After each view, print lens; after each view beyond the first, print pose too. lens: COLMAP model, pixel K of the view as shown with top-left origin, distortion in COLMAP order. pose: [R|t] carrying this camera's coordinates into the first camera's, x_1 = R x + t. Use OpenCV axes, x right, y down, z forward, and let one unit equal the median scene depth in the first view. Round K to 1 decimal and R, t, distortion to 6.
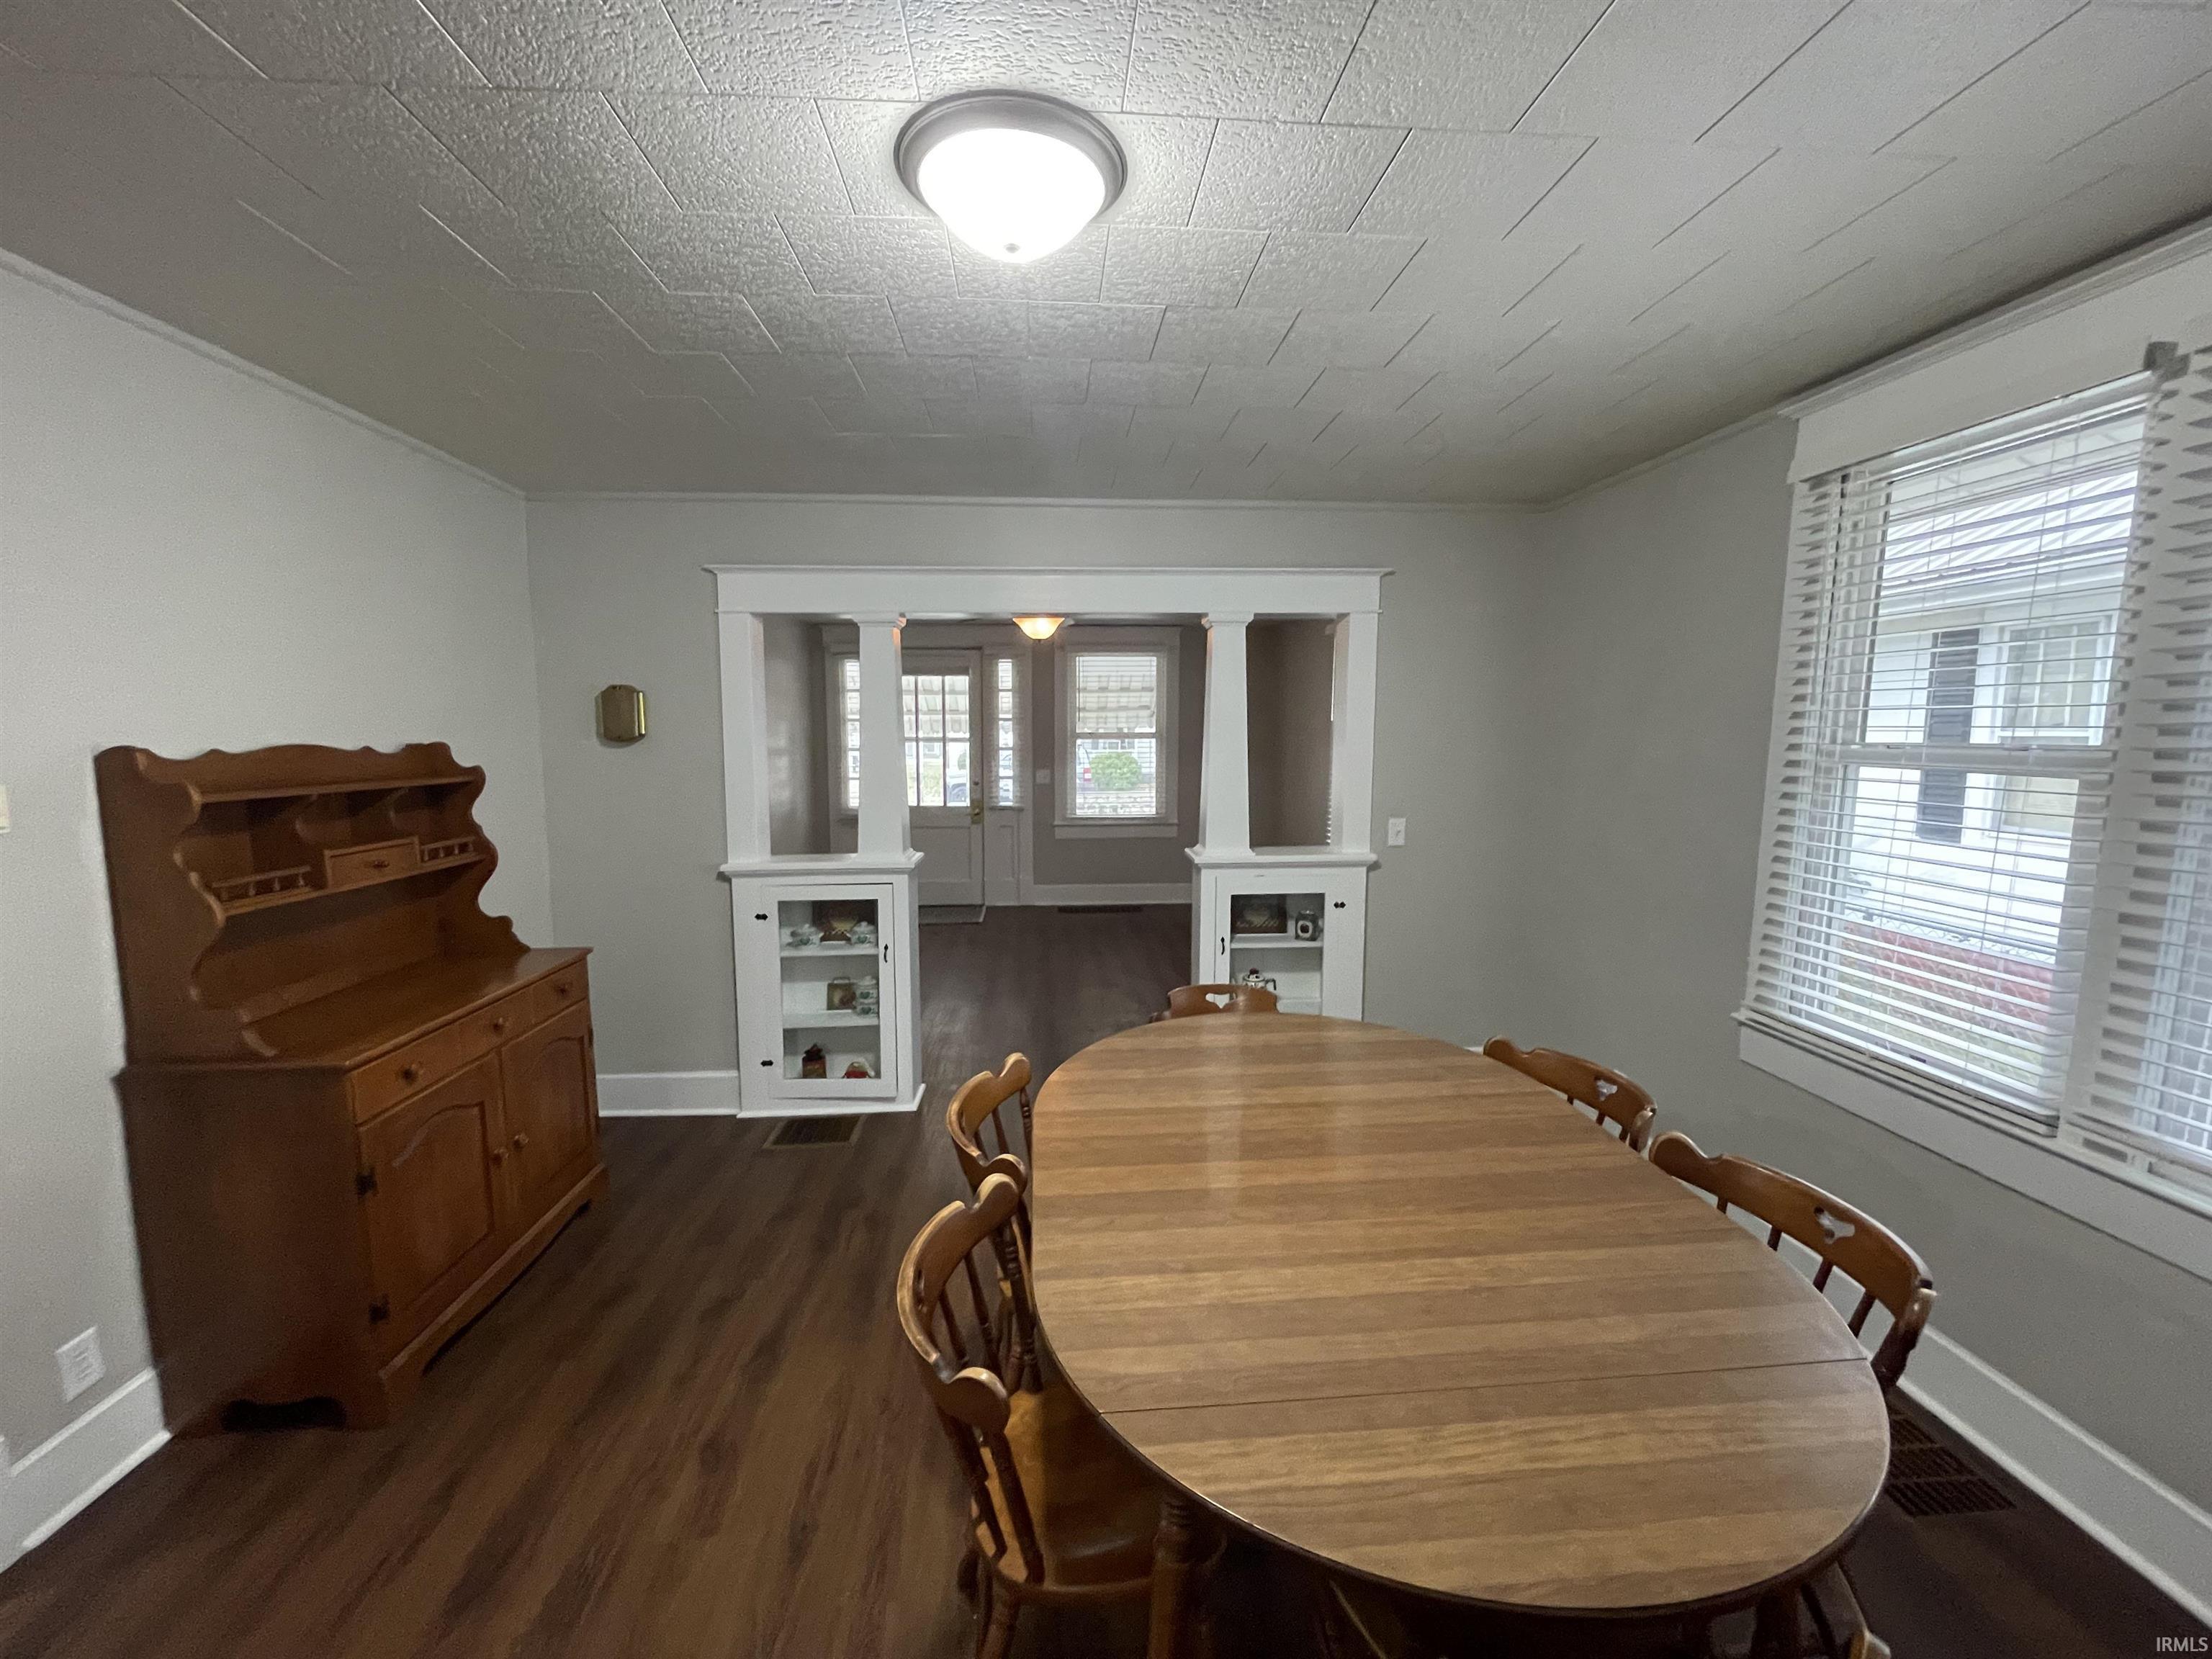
lens RADIAL K [[889.0, 0, 1106.0], [0, 889.0, 829.5], [0, 0, 1]] dist [-0.005220, 0.000236]
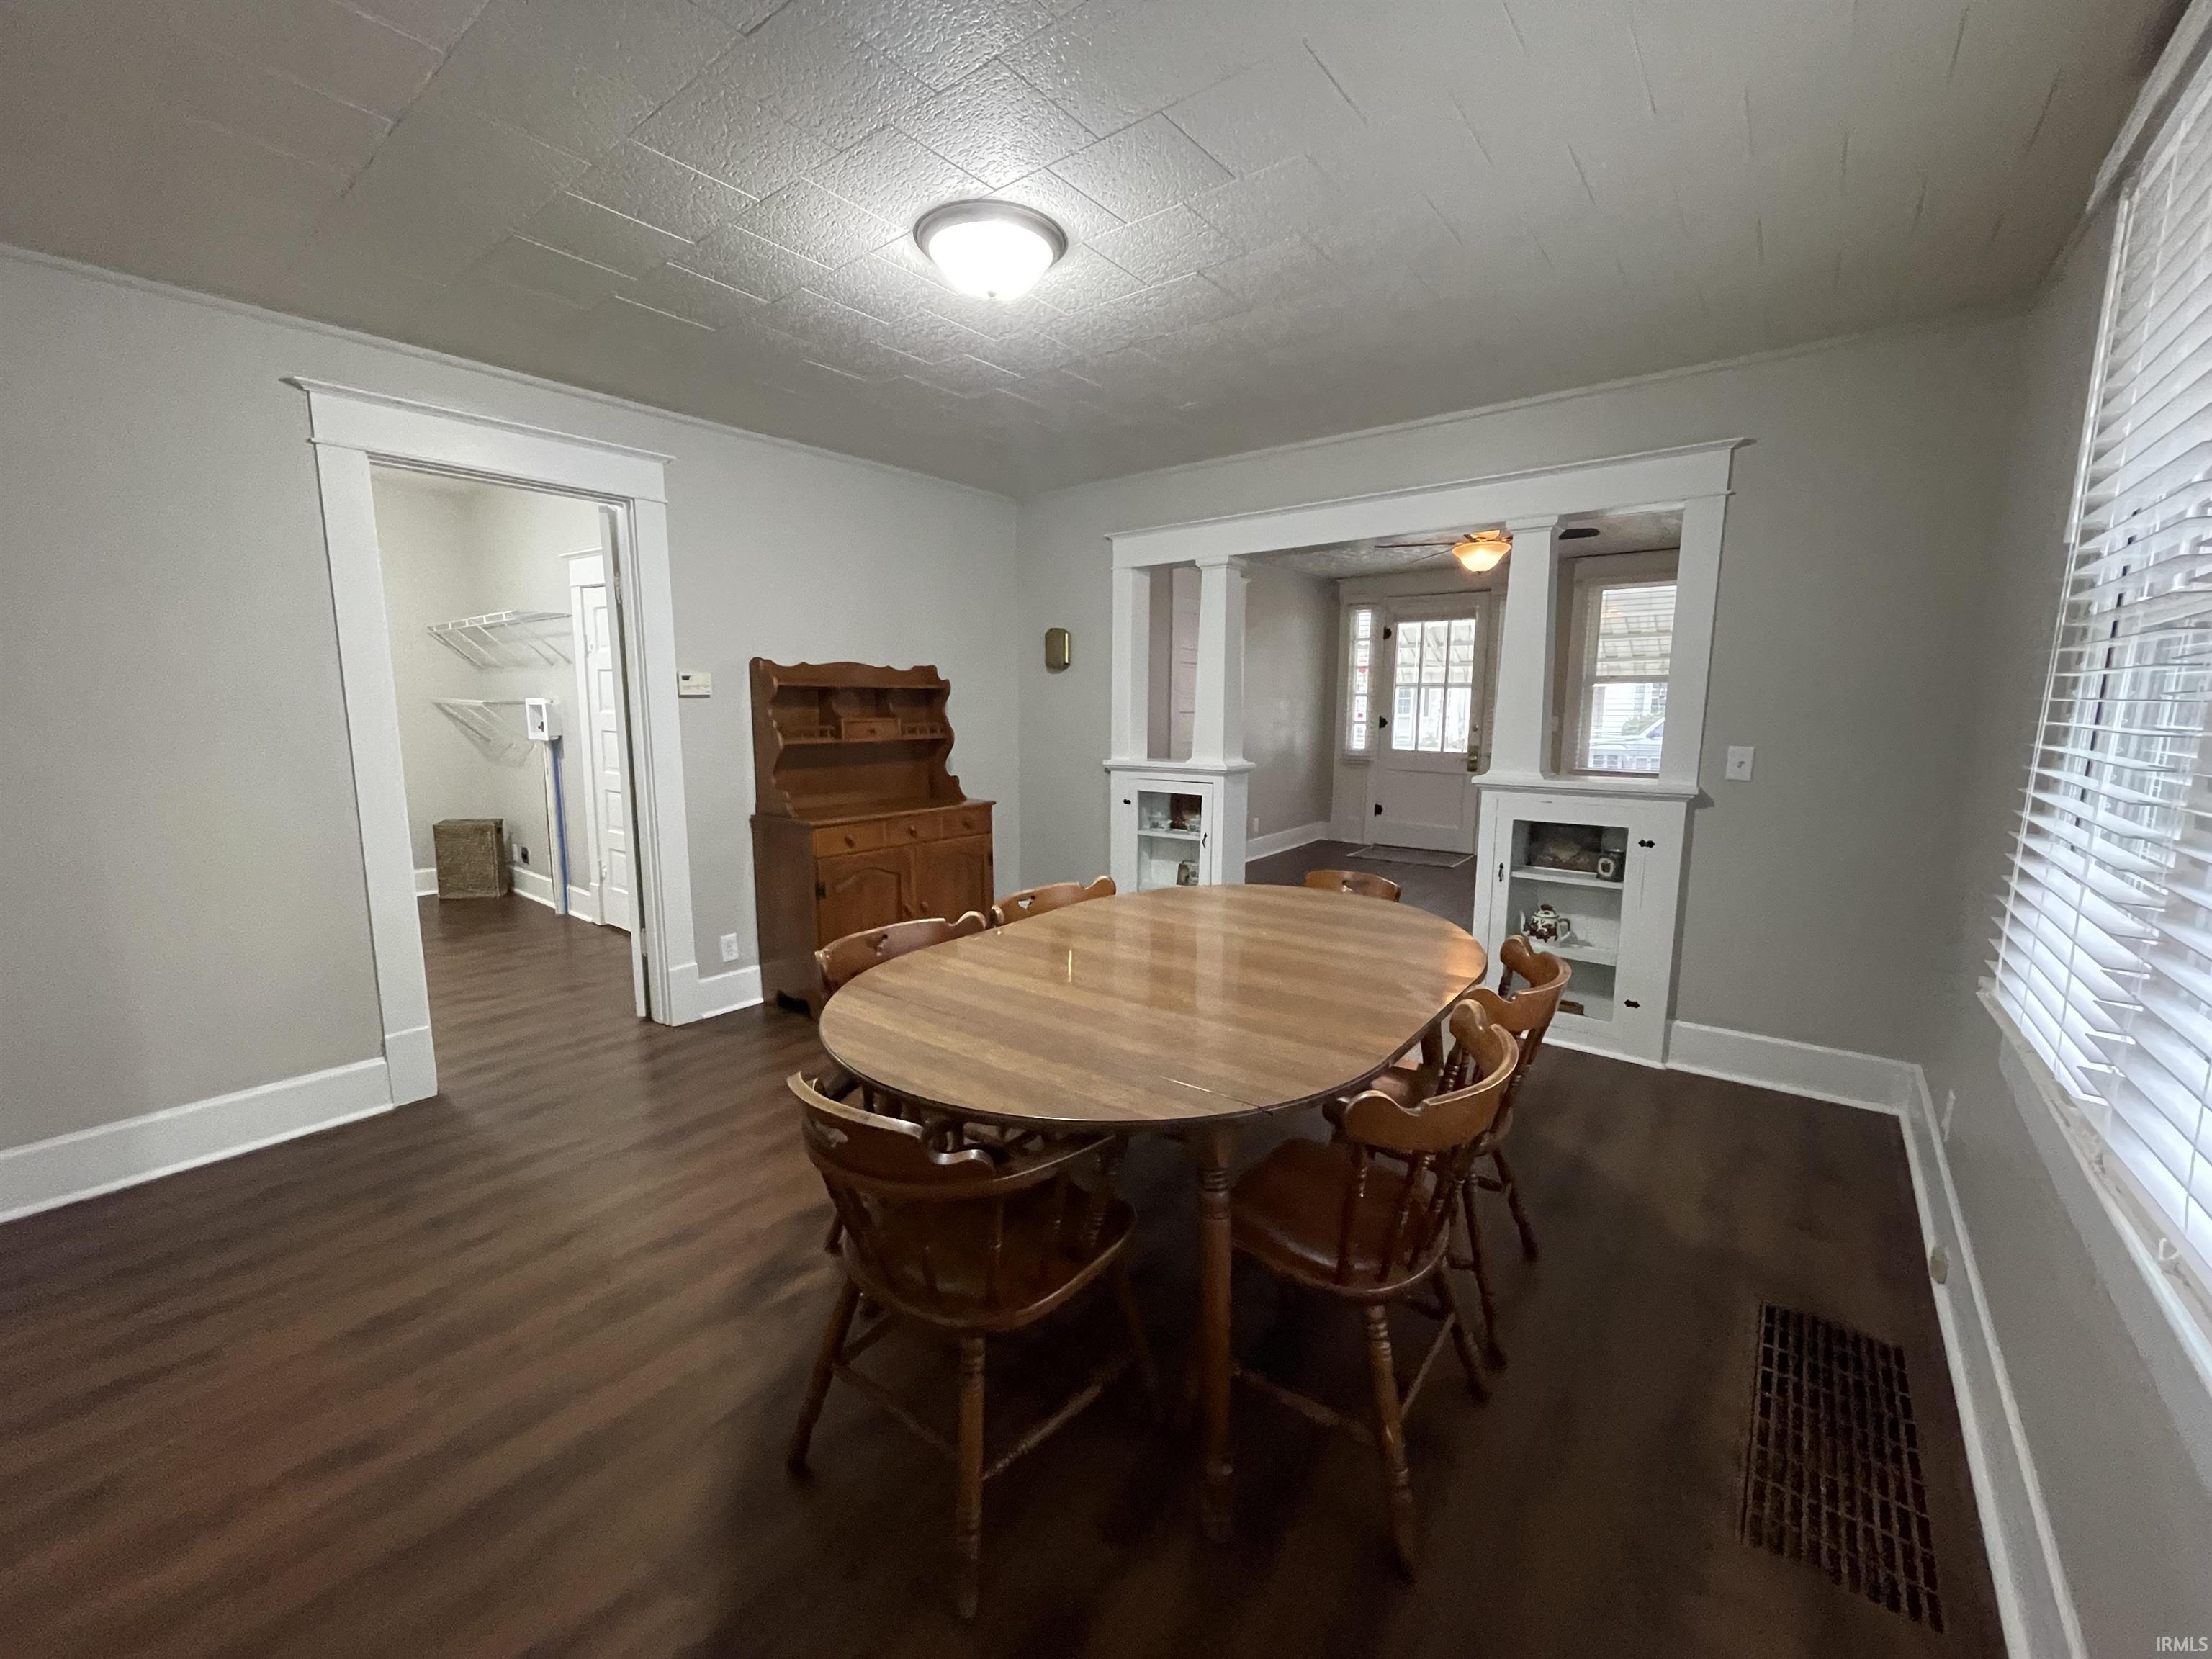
lens RADIAL K [[889.0, 0, 1106.0], [0, 889.0, 829.5], [0, 0, 1]] dist [-0.005220, 0.000236]
pose [[0.739853, 0.097509, -0.665665, 0.461550], [-0.075327, 0.995226, 0.062062, 0.059090], [0.668539, 0.004226, 0.743665, 0.004011]]
